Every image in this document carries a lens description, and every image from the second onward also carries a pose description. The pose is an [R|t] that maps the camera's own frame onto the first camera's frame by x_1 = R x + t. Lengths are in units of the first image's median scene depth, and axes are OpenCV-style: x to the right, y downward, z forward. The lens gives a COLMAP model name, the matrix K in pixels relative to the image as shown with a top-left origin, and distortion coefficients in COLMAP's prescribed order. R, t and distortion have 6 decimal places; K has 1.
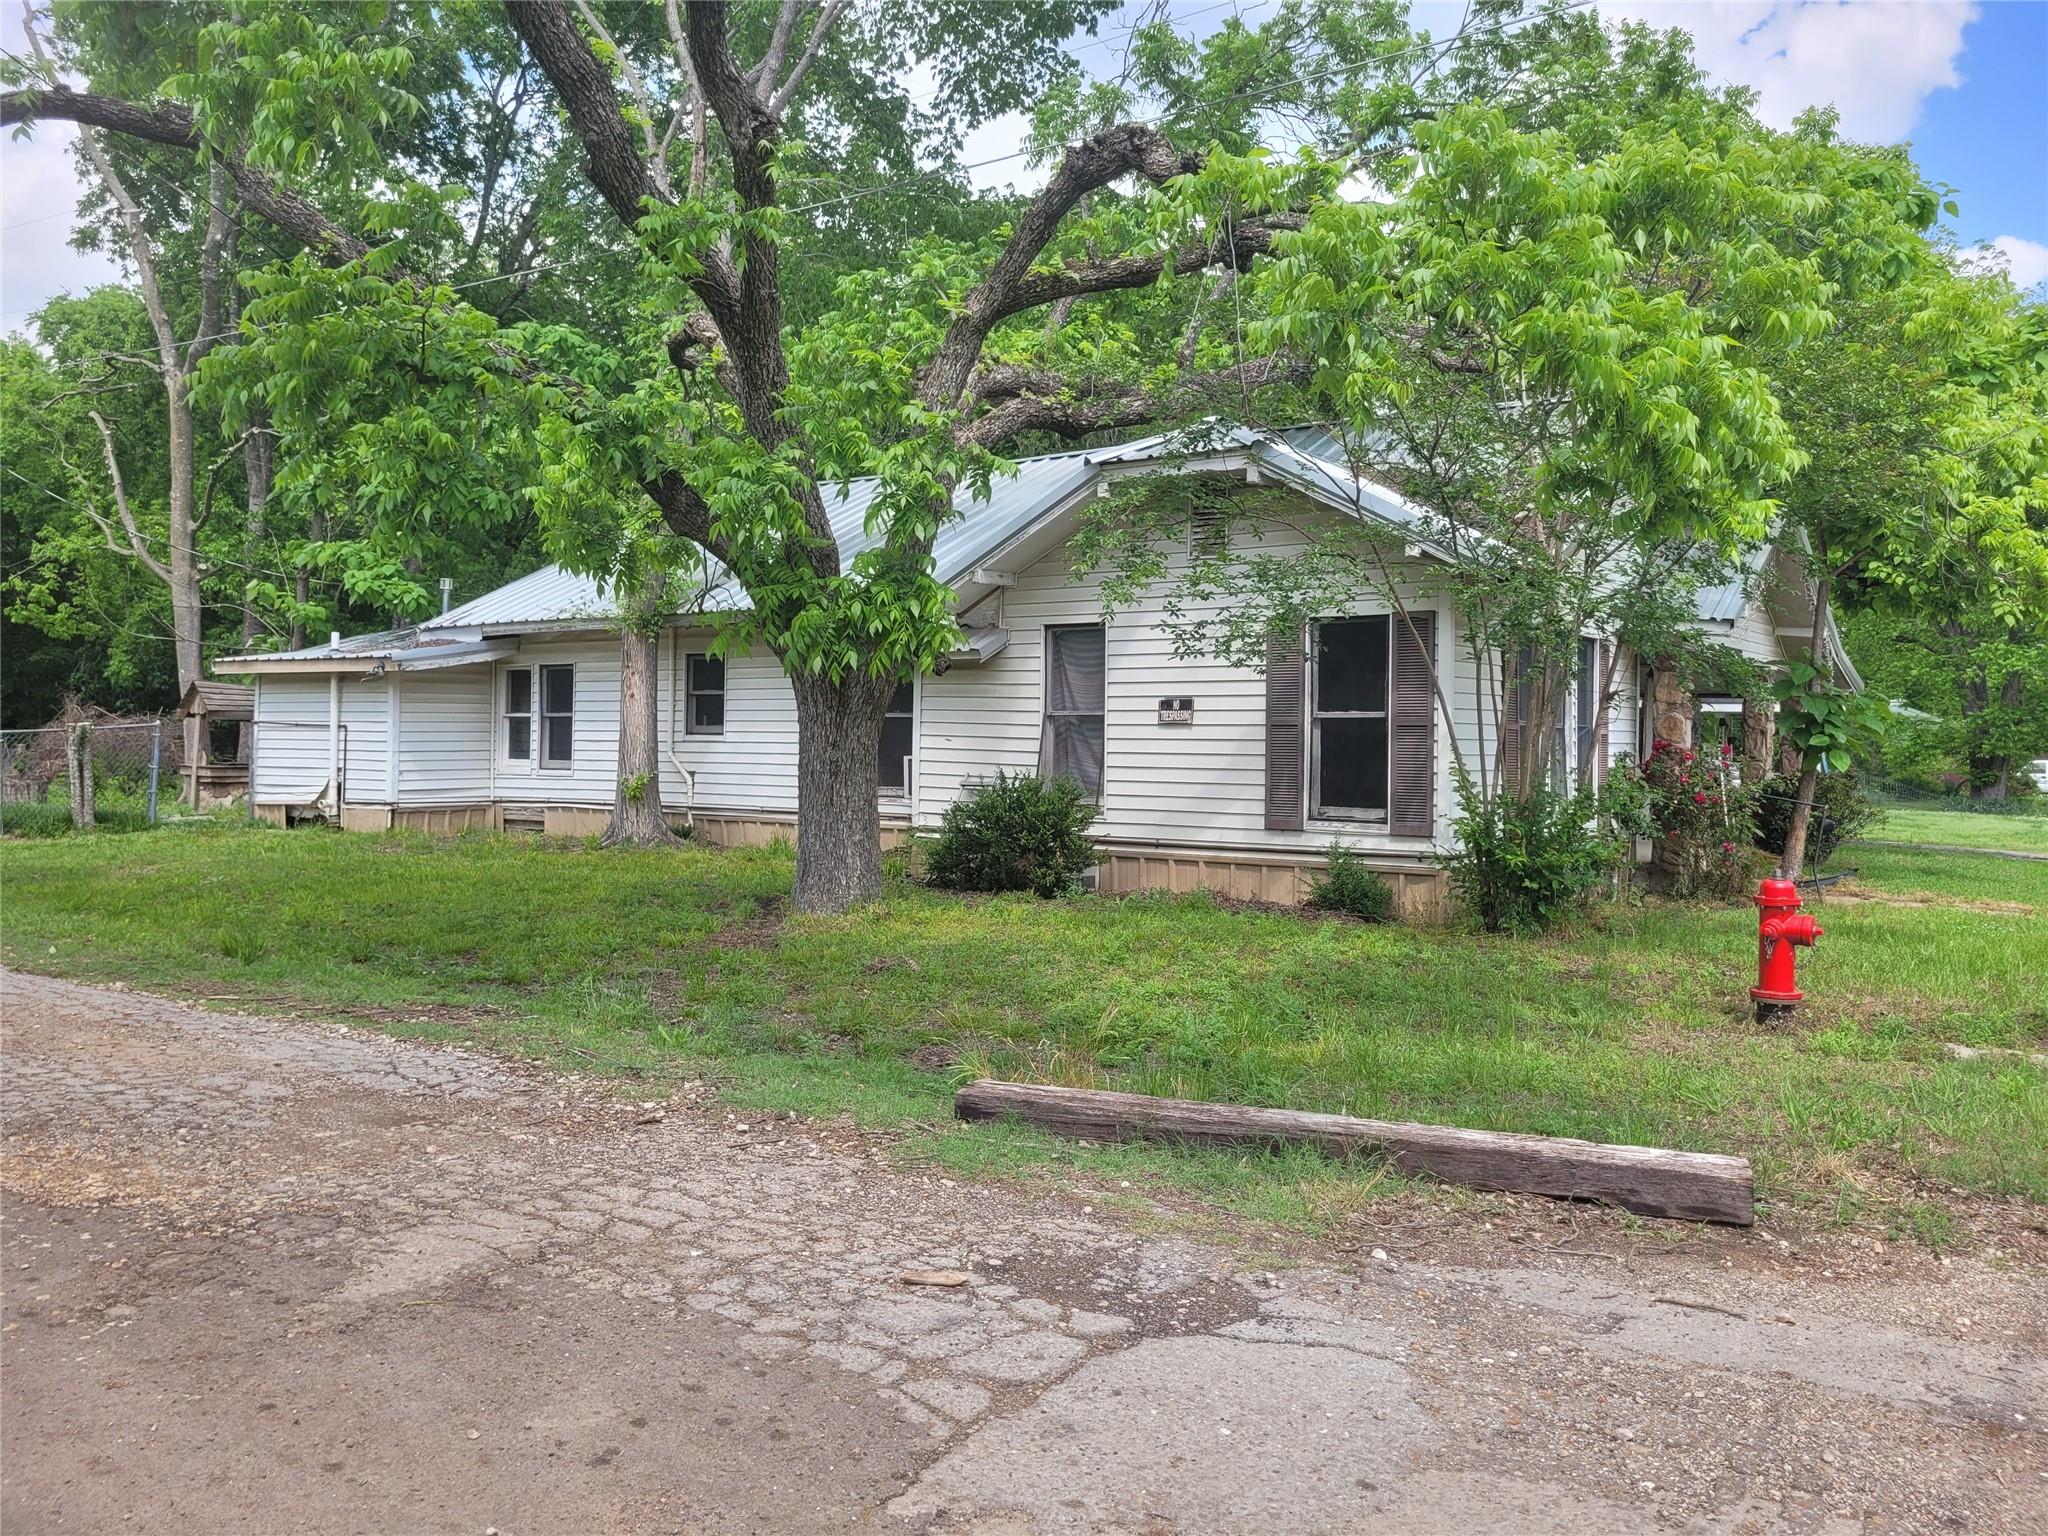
lens RADIAL K [[1527.1, 0, 1024.0], [0, 1527.1, 768.0], [0, 0, 1]] dist [0.010982, 0.006444]
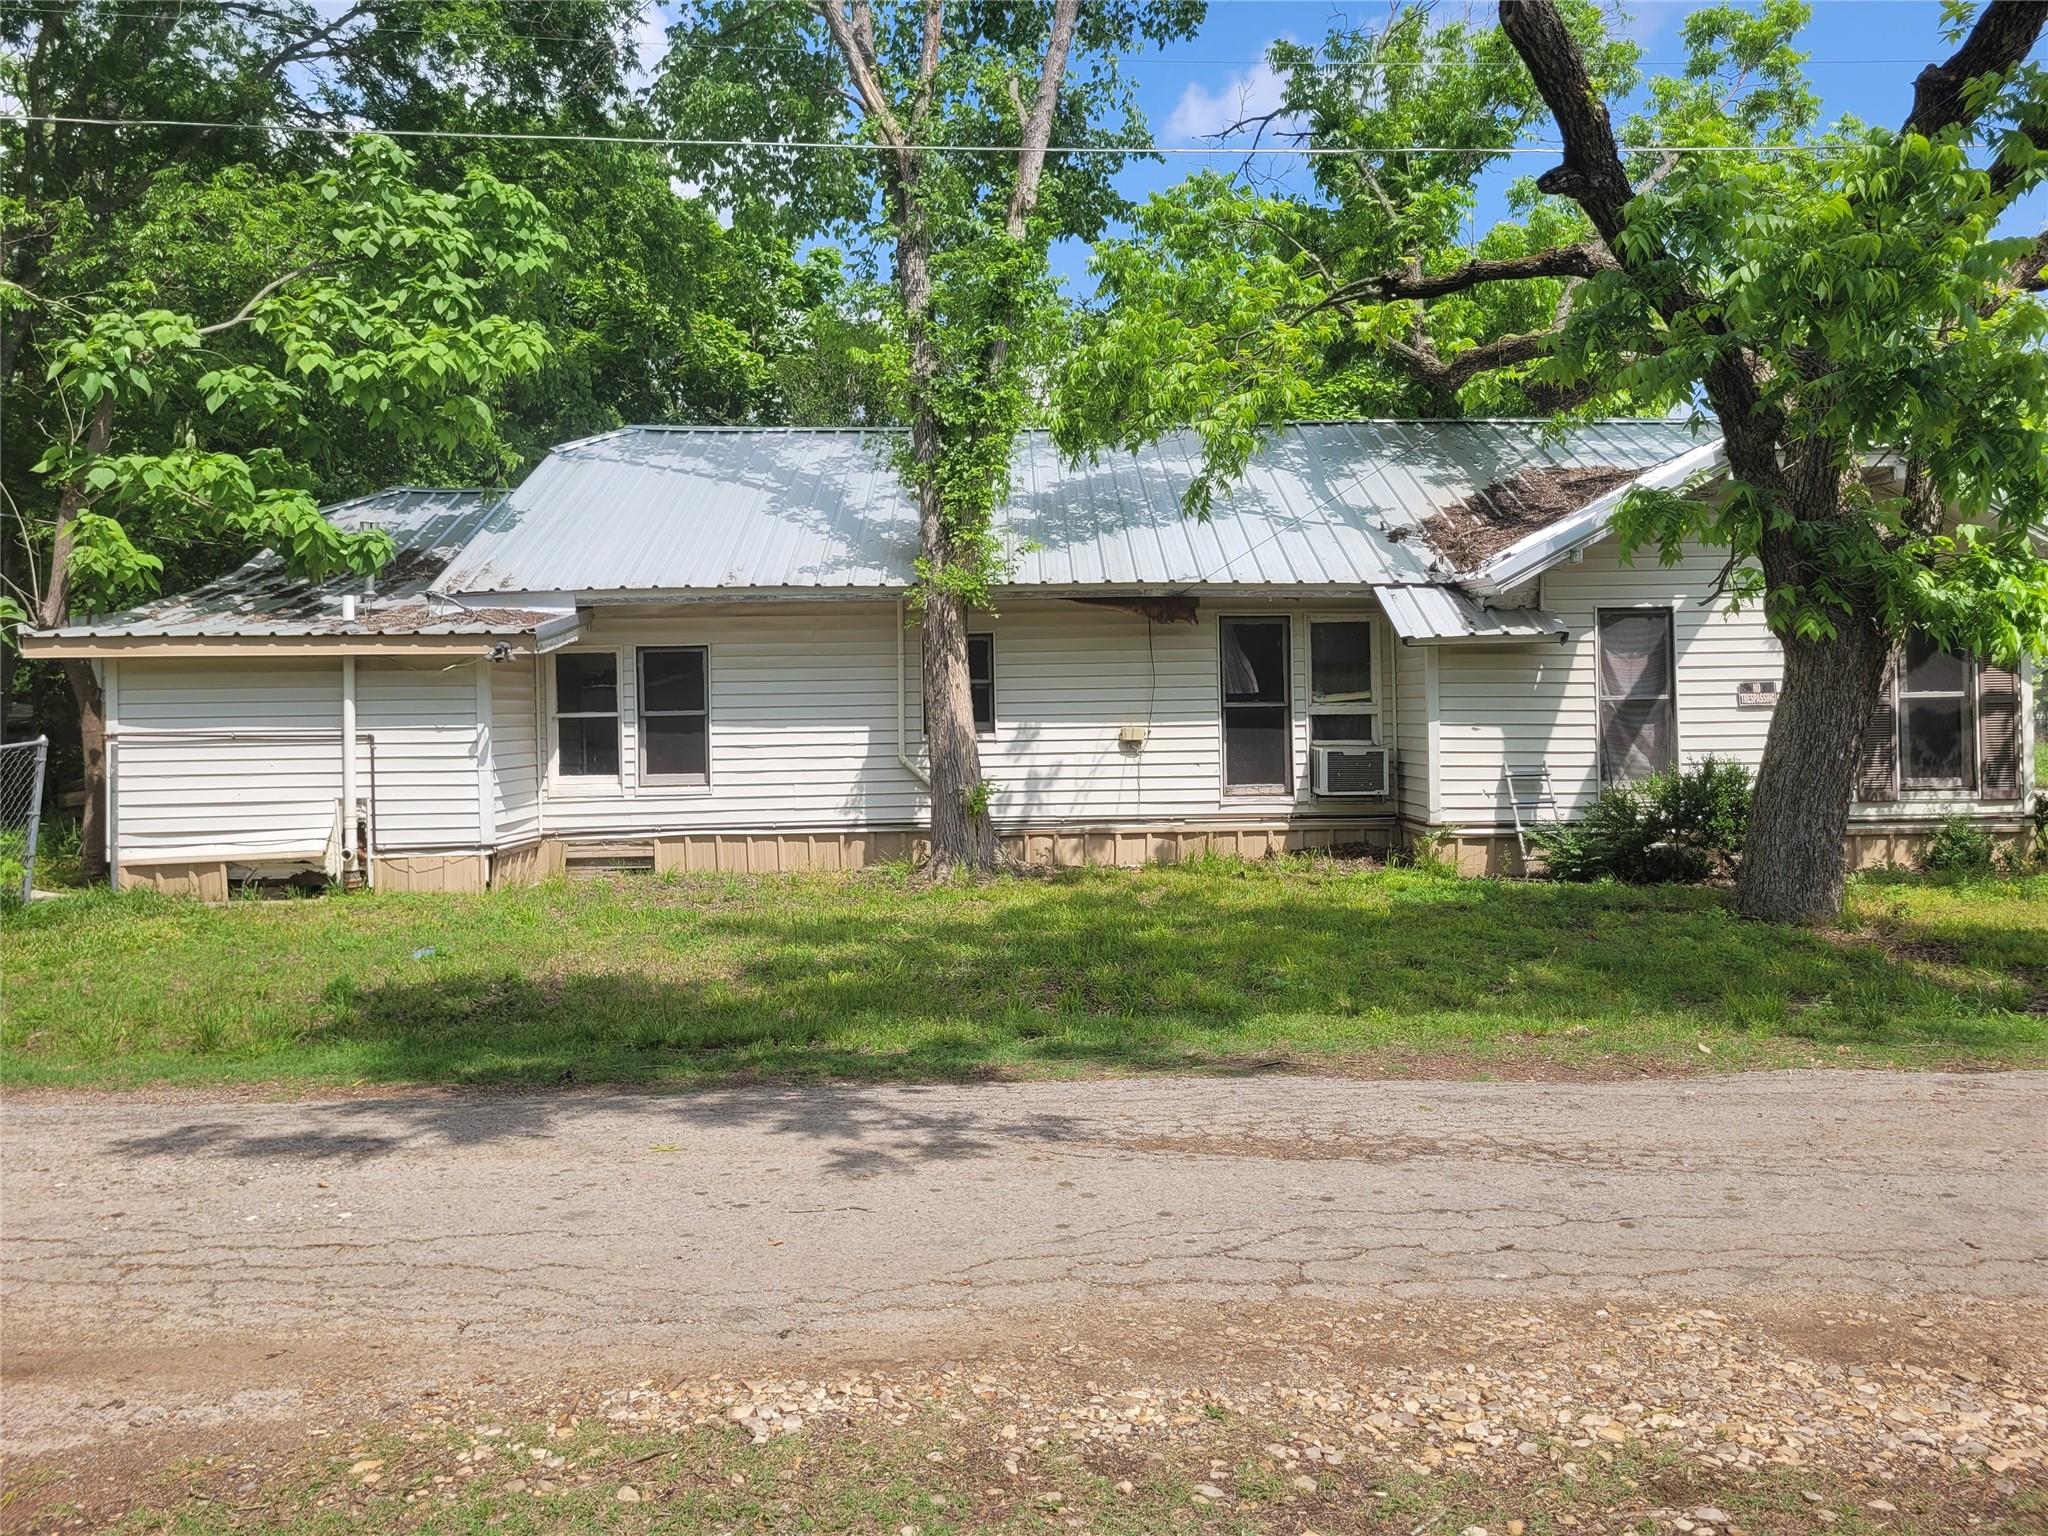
lens RADIAL K [[1527.1, 0, 1024.0], [0, 1527.1, 768.0], [0, 0, 1]] dist [0.010982, 0.006444]
pose [[0.816438, -0.040530, 0.576009, -0.597996], [0.035815, 0.999167, 0.019541, -0.016595], [-0.576322, 0.004676, 0.817209, 0.291177]]
